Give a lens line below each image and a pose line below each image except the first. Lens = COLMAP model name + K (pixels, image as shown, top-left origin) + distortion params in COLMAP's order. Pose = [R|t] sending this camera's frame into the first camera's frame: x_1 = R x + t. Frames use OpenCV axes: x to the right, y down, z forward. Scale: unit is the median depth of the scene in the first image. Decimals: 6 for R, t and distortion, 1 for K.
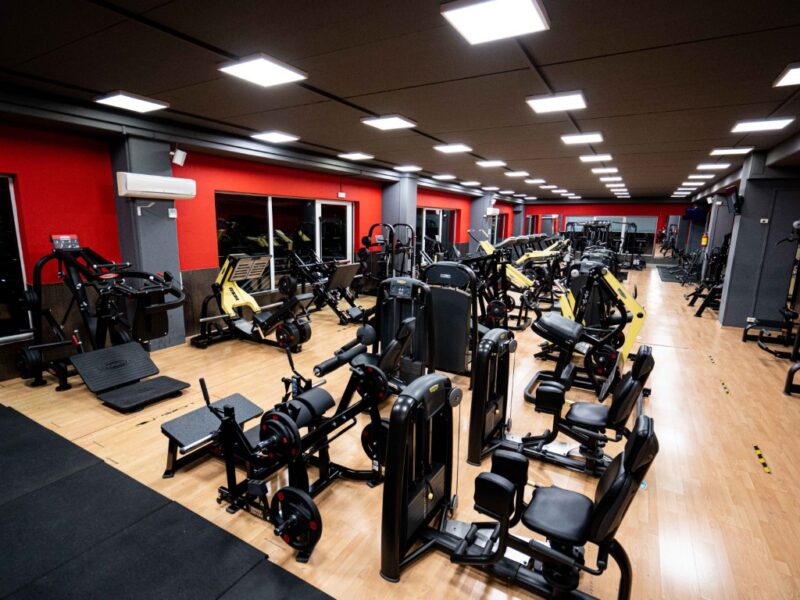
lens RADIAL K [[423.8, 0, 400.0], [0, 423.8, 300.0], [0, 0, 1]] dist [-0.001524, 0.001011]
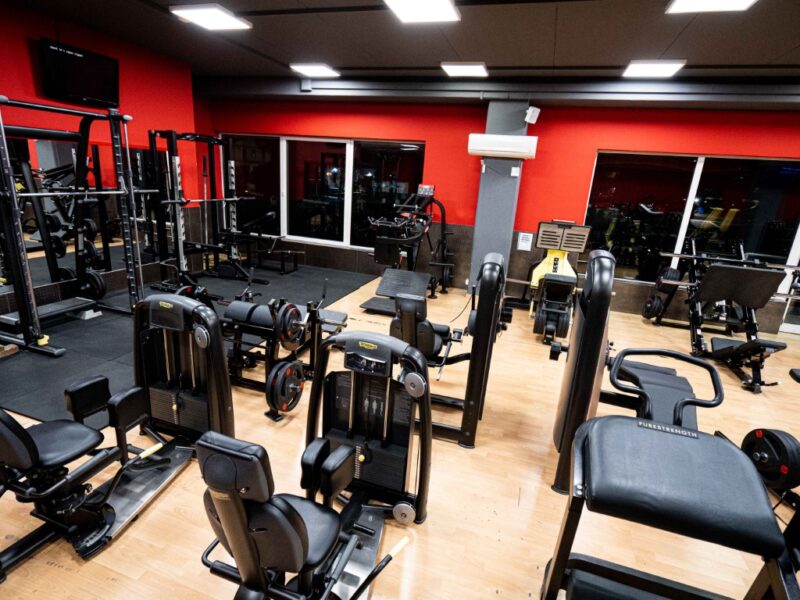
lens RADIAL K [[434.3, 0, 395.2], [0, 434.3, 301.1], [0, 0, 1]] dist [-0.002011, -0.000188]
pose [[0.187009, 0.271802, -0.944008, 0.353534], [-0.244431, 0.943613, 0.223266, -0.052645], [0.951463, 0.188992, 0.242901, 0.379604]]
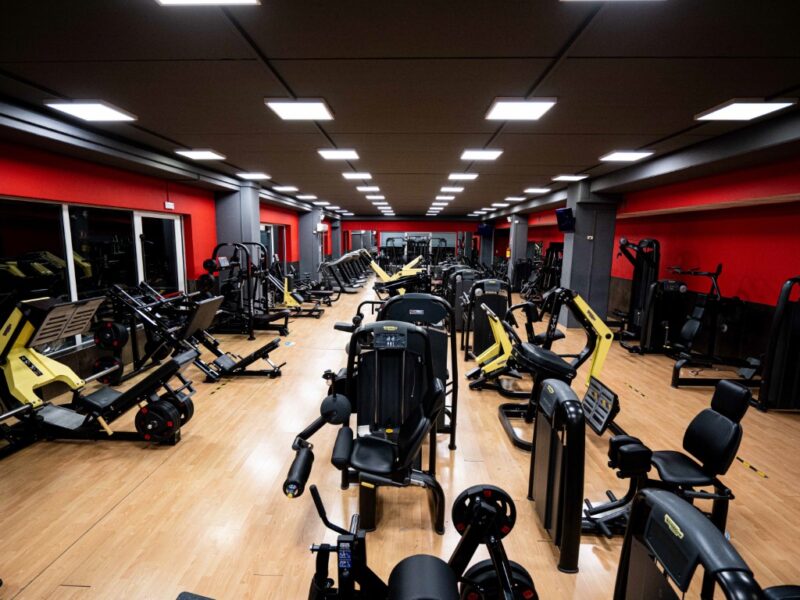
lens RADIAL K [[417.5, 0, 398.1], [0, 417.5, 302.7], [0, 0, 1]] dist [0.000211, 0.000832]
pose [[0.882676, -0.077726, 0.463510, -0.164340], [0.089470, 0.995984, -0.003365, -0.044361], [-0.461387, 0.044441, 0.886085, 0.195725]]
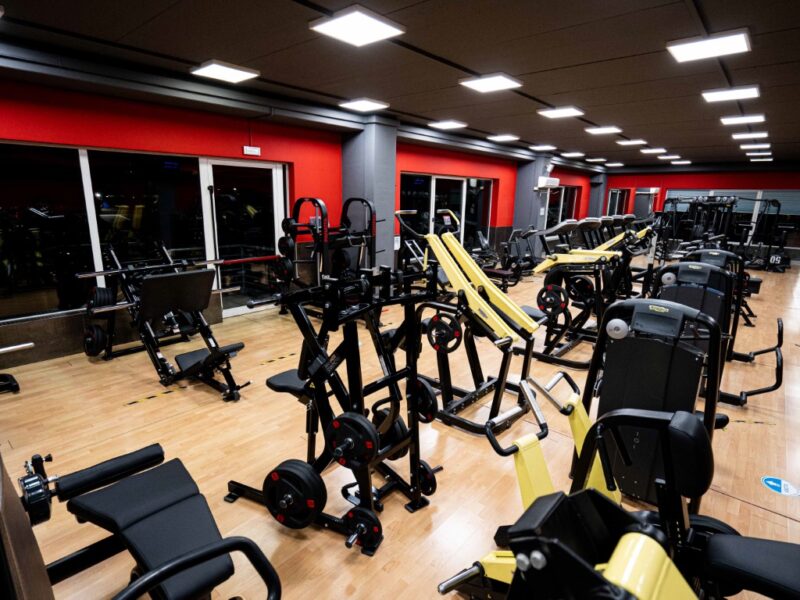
lens RADIAL K [[434.3, 0, 395.2], [0, 434.3, 301.1], [0, 0, 1]] dist [-0.002011, -0.000188]
pose [[0.980299, 0.049009, -0.191345, 0.242549], [-0.039489, 0.997800, 0.053256, -0.084093], [0.193534, -0.044651, 0.980077, 0.489714]]
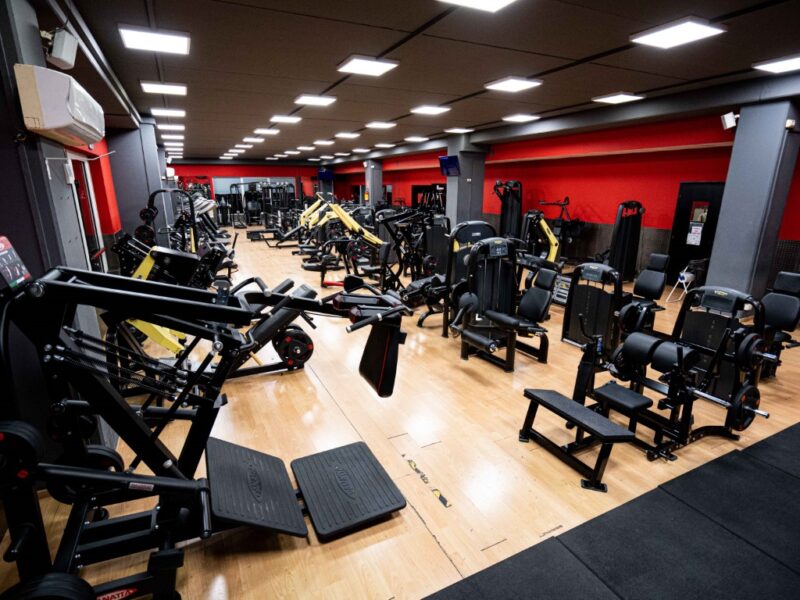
lens RADIAL K [[423.8, 0, 400.0], [0, 423.8, 300.0], [0, 0, 1]] dist [-0.001524, 0.001011]
pose [[0.550253, -0.236422, 0.800829, -0.534054], [0.166072, 0.970905, 0.172523, -0.067297], [-0.818317, 0.038064, 0.573506, 0.322492]]
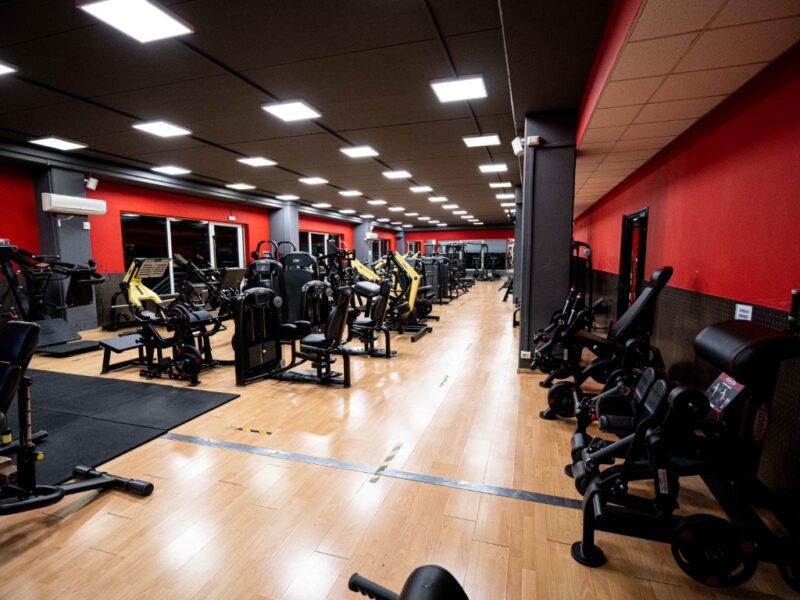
lens RADIAL K [[417.5, 0, 398.1], [0, 417.5, 302.7], [0, 0, 1]] dist [0.000211, 0.000832]
pose [[0.977907, -0.047173, 0.203649, 0.089612], [0.061815, 0.995894, -0.066143, 0.125424], [-0.199692, 0.077270, 0.976807, -0.303921]]
